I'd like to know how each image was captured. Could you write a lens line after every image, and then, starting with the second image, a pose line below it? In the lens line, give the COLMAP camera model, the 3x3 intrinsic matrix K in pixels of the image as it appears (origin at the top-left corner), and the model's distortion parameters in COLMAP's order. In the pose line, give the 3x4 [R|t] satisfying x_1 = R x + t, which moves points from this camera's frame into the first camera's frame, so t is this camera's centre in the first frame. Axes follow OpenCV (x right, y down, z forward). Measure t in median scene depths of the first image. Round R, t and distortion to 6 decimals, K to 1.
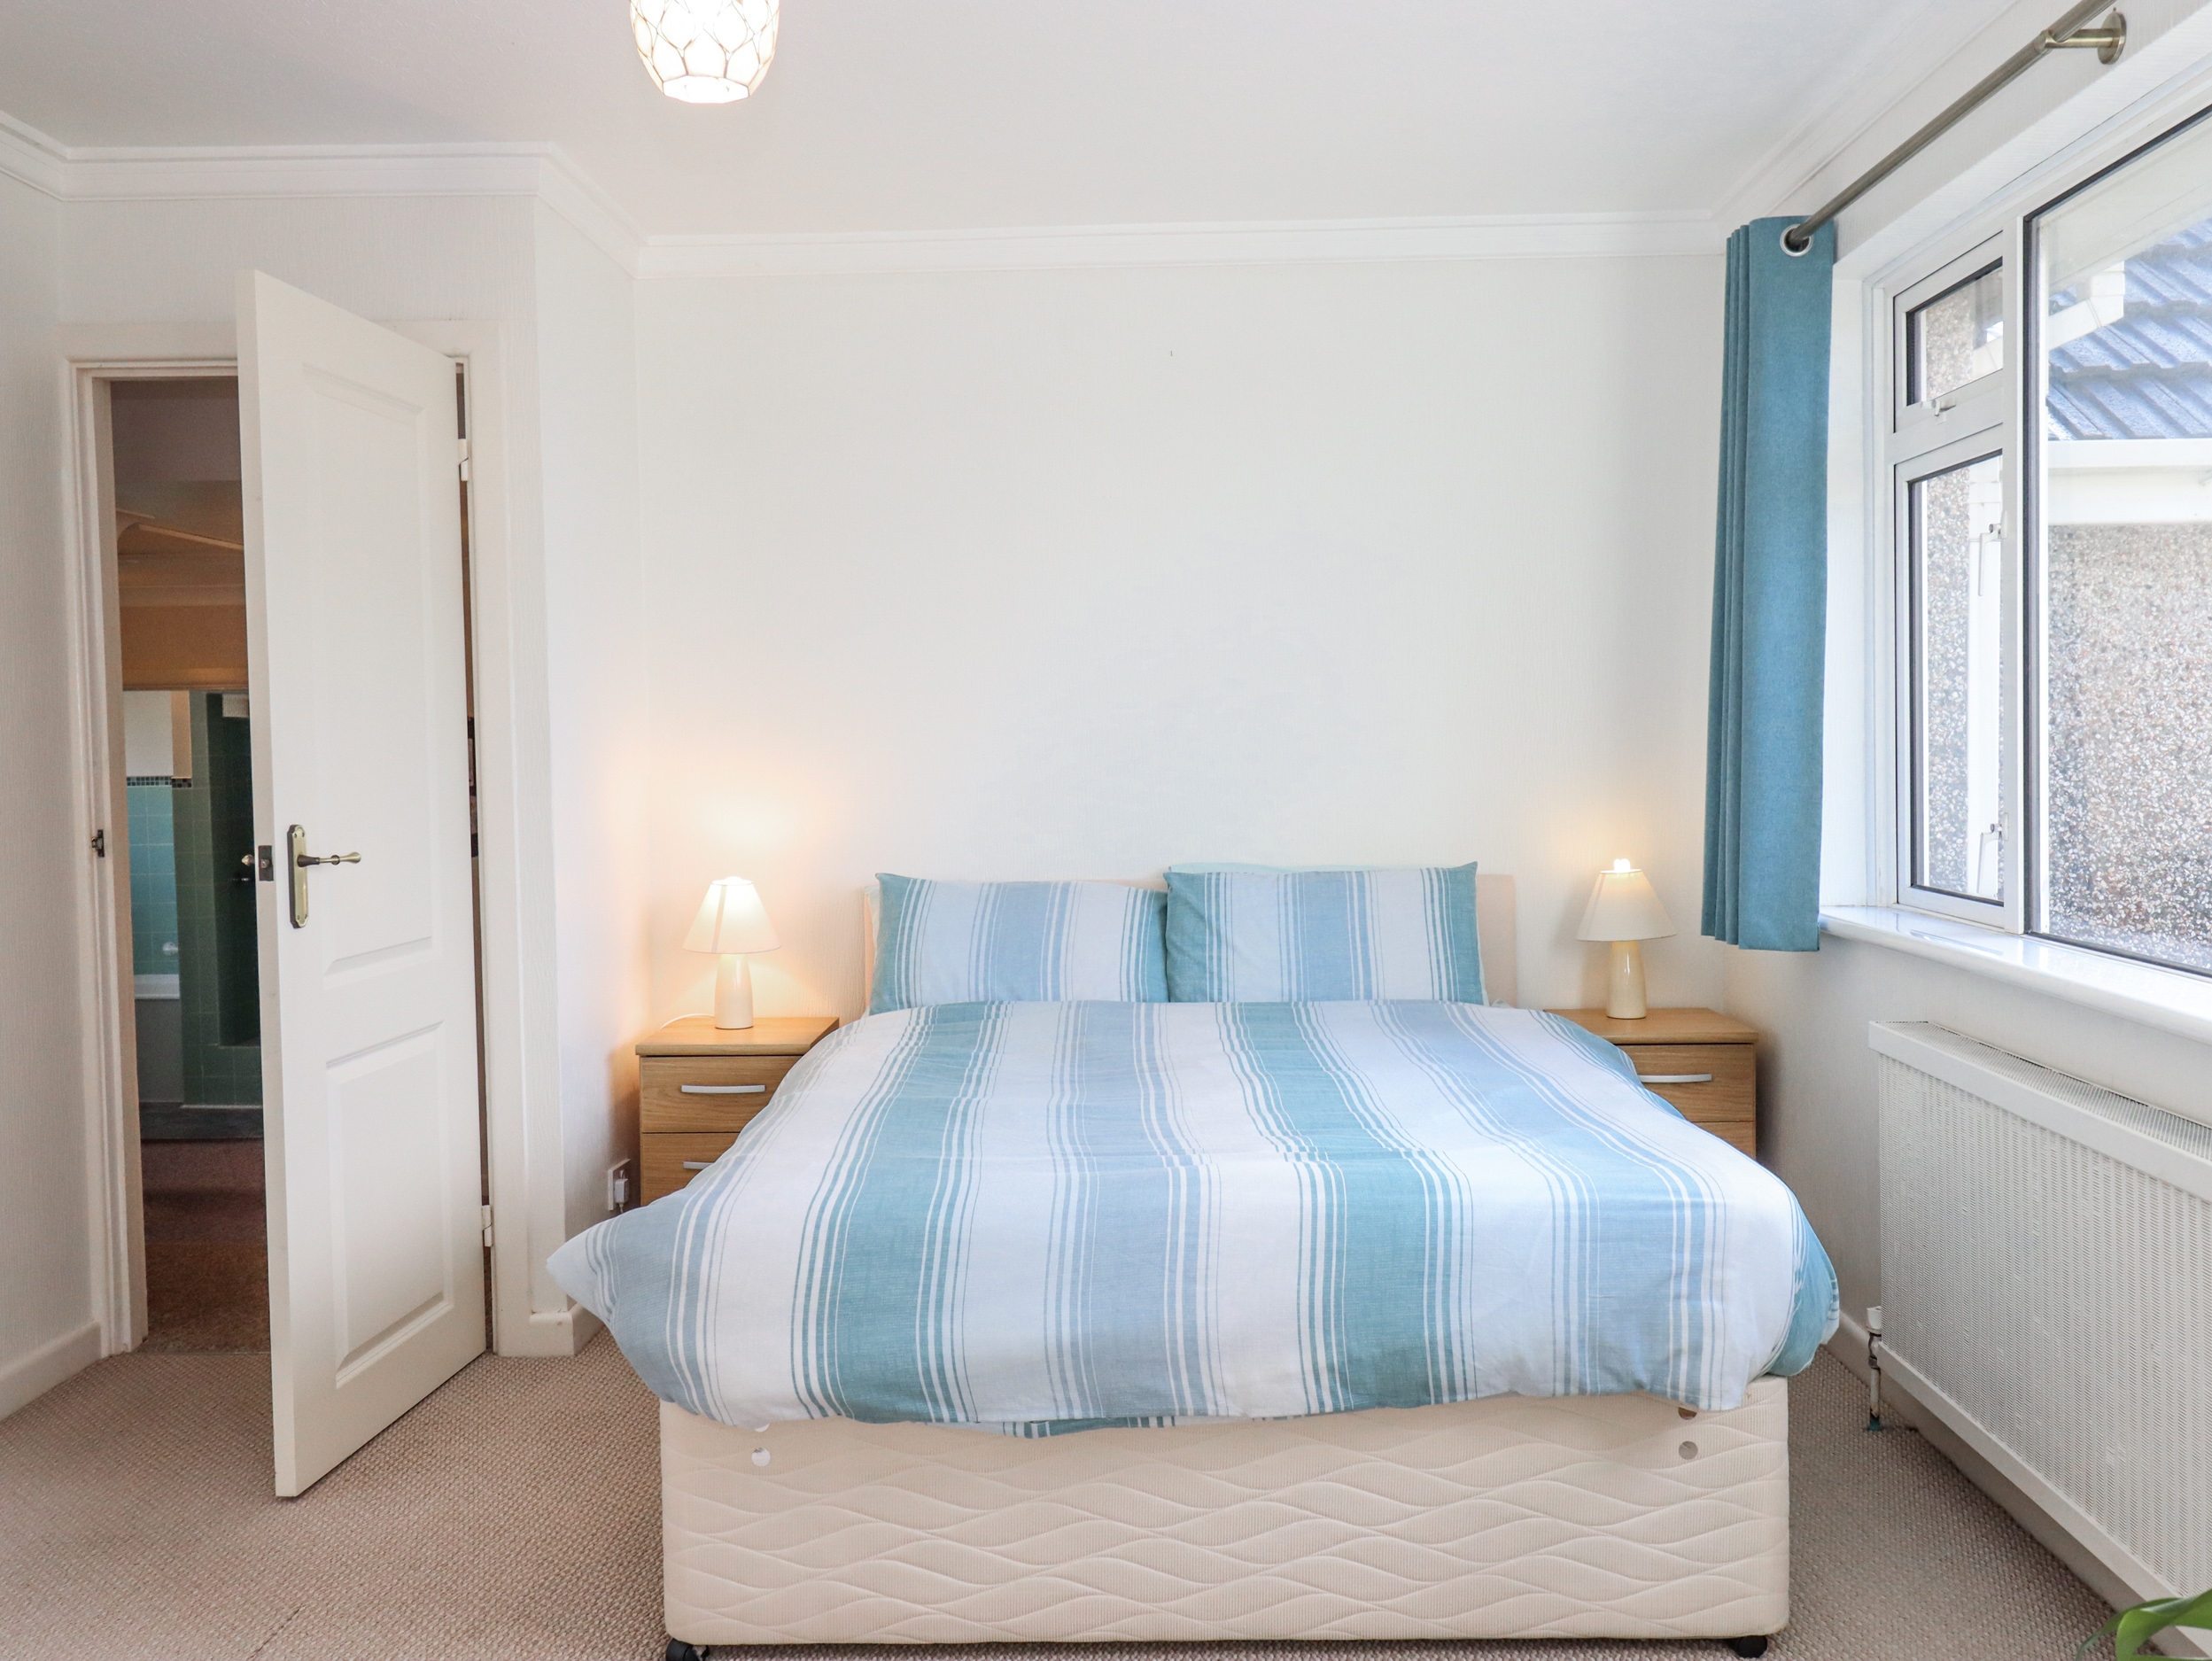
lens RADIAL K [[1856.4, 0, 1108.7], [0, 1856.4, 819.3], [0, 0, 1]] dist [-0.058322, 0.024272]
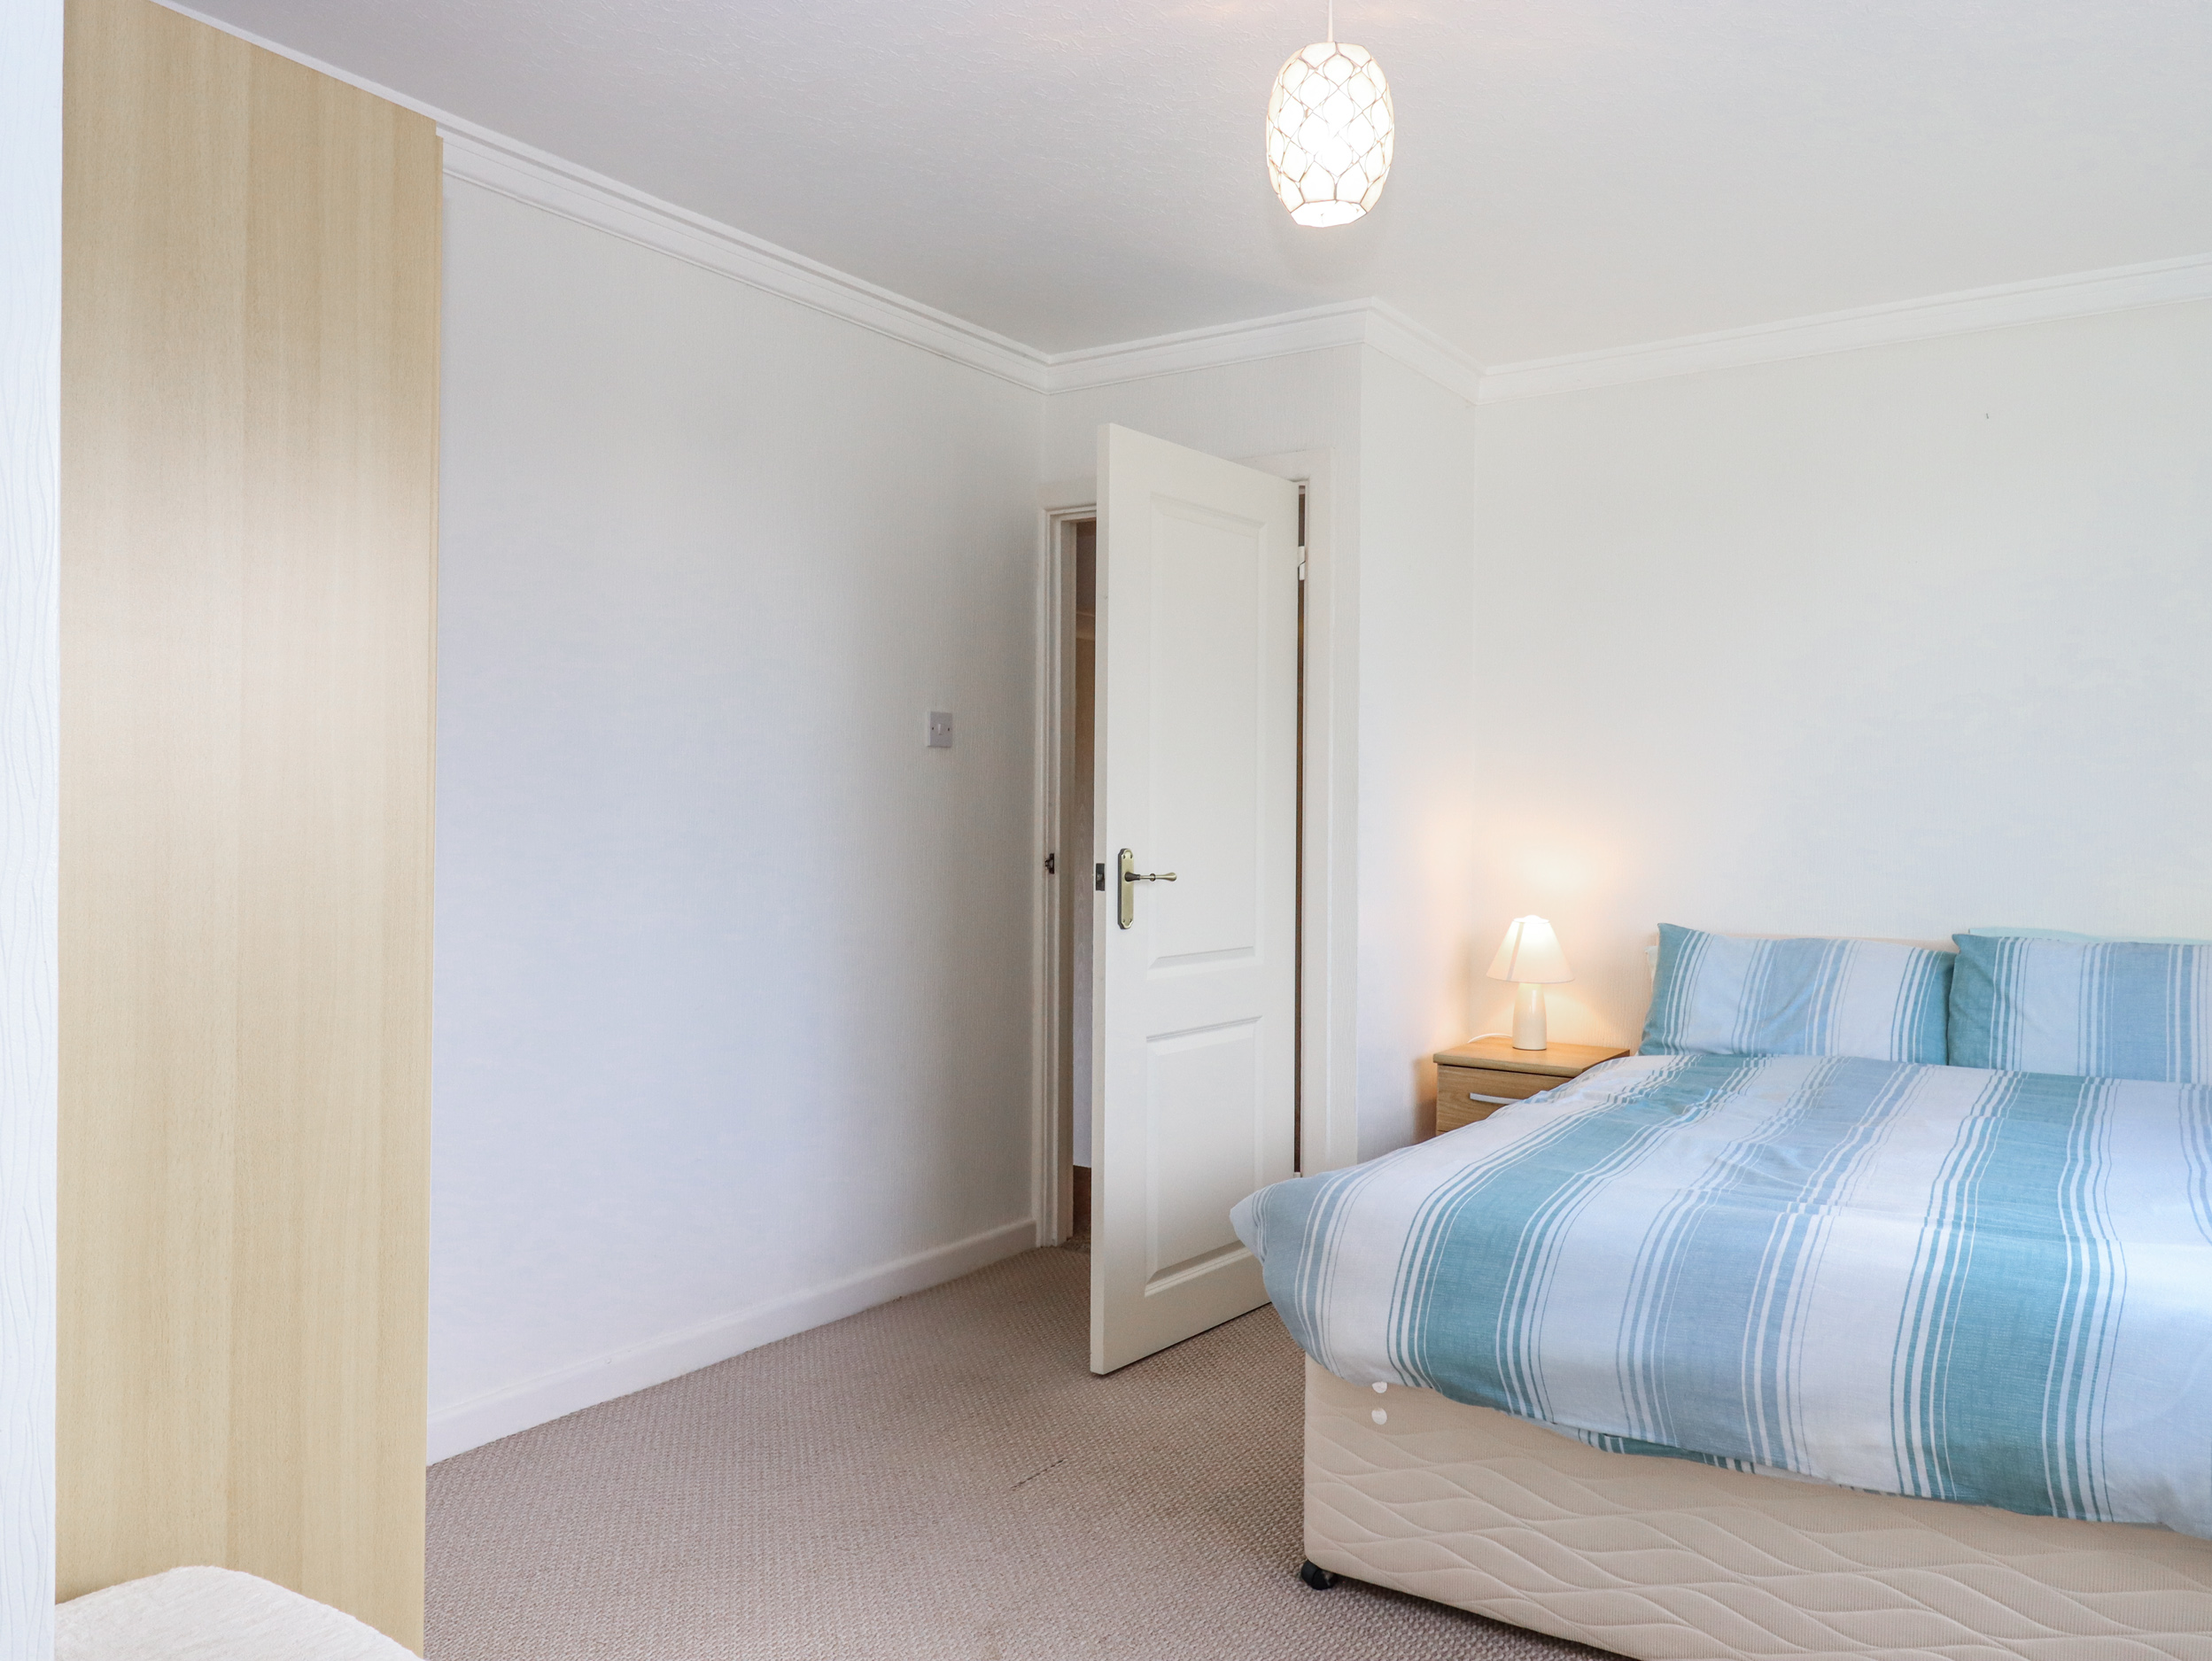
lens RADIAL K [[1550.0, 0, 1105.6], [0, 1550.0, 827.1], [0, 0, 1]] dist [0.000366, -0.037970]
pose [[0.834665, 0.023160, -0.550271, 0.148343], [-0.043005, 0.998806, -0.023193, 0.014275], [0.549077, 0.043023, 0.834664, 0.083233]]
